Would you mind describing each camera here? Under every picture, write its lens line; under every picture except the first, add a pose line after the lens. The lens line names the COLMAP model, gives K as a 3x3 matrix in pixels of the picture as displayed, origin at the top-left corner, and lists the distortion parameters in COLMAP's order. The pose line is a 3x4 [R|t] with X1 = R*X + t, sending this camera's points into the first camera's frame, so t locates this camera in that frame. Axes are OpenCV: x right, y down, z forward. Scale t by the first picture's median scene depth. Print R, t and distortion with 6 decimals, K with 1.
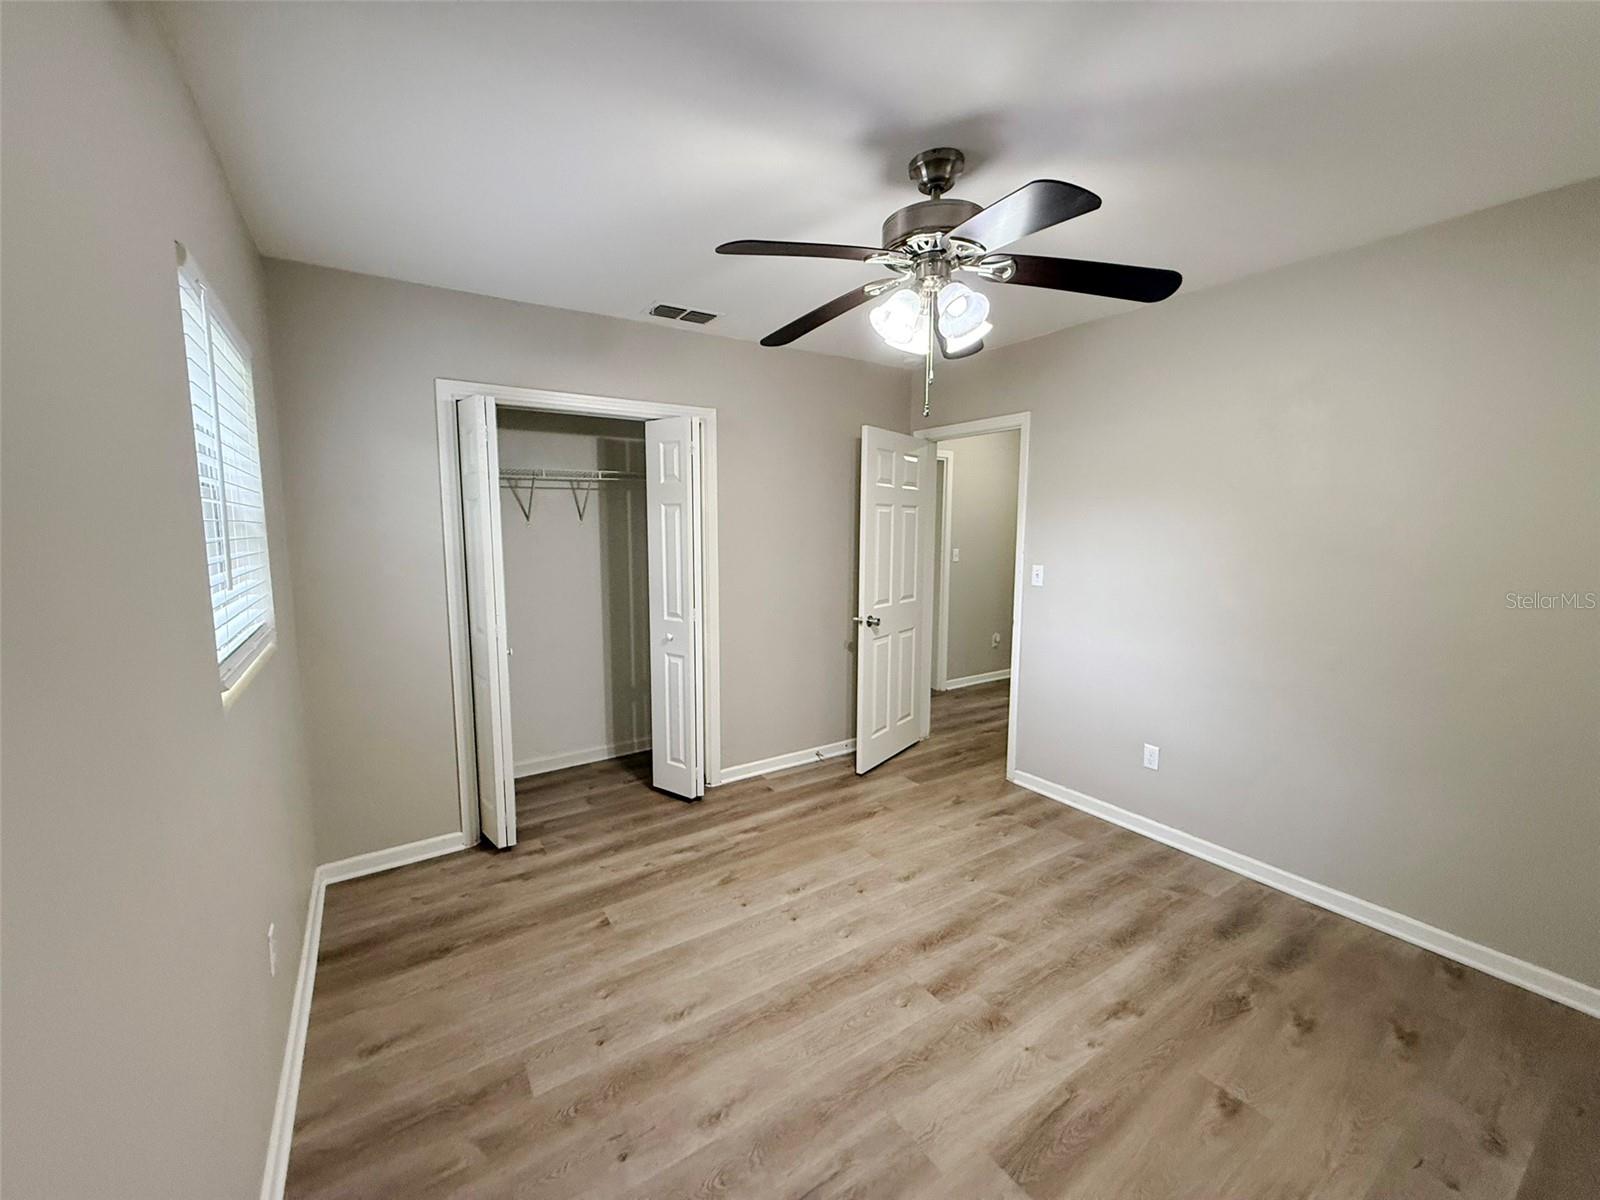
lens RADIAL K [[656.6, 0, 788.5], [0, 656.6, 601.2], [0, 0, 1]] dist [-0.002274, -0.000133]
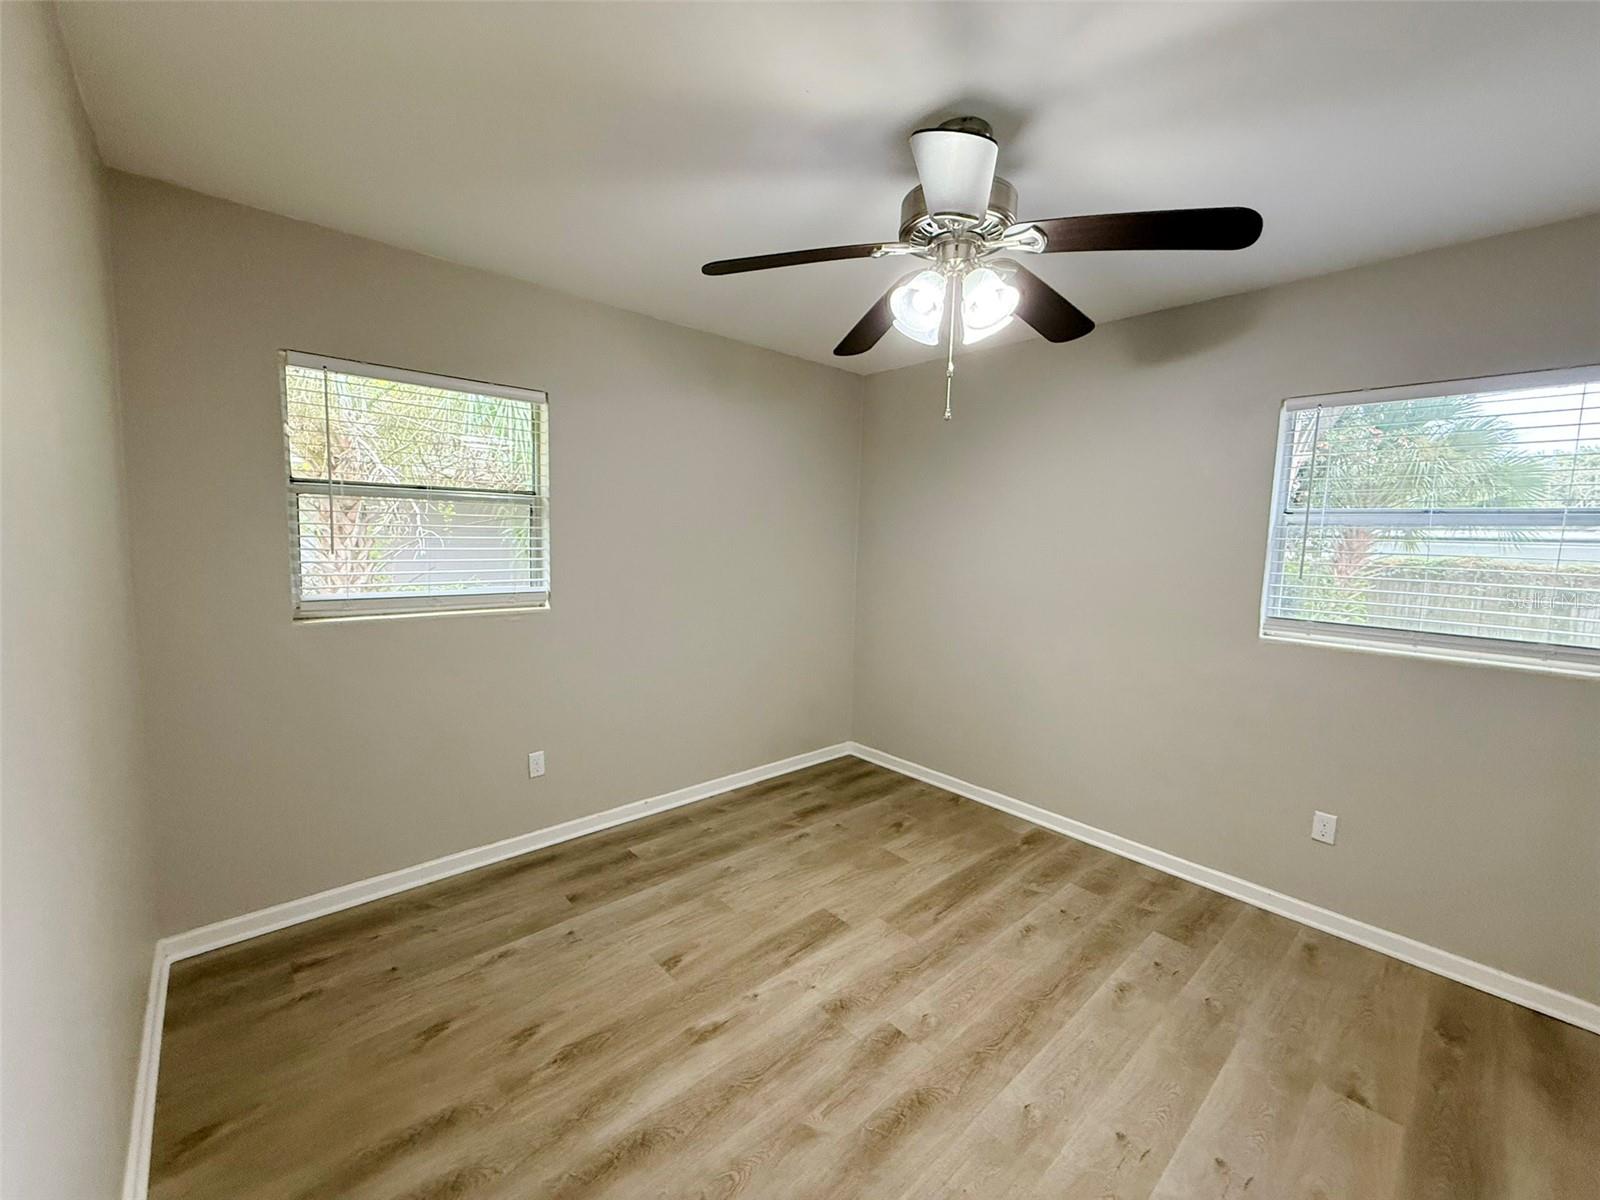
lens RADIAL K [[656.6, 0, 788.5], [0, 656.6, 601.2], [0, 0, 1]] dist [-0.002274, -0.000133]
pose [[-0.989215, -0.010262, -0.146112, 0.528277], [-0.041372, 0.976499, 0.211516, -0.194093], [0.140508, 0.215279, -0.966391, 1.778679]]
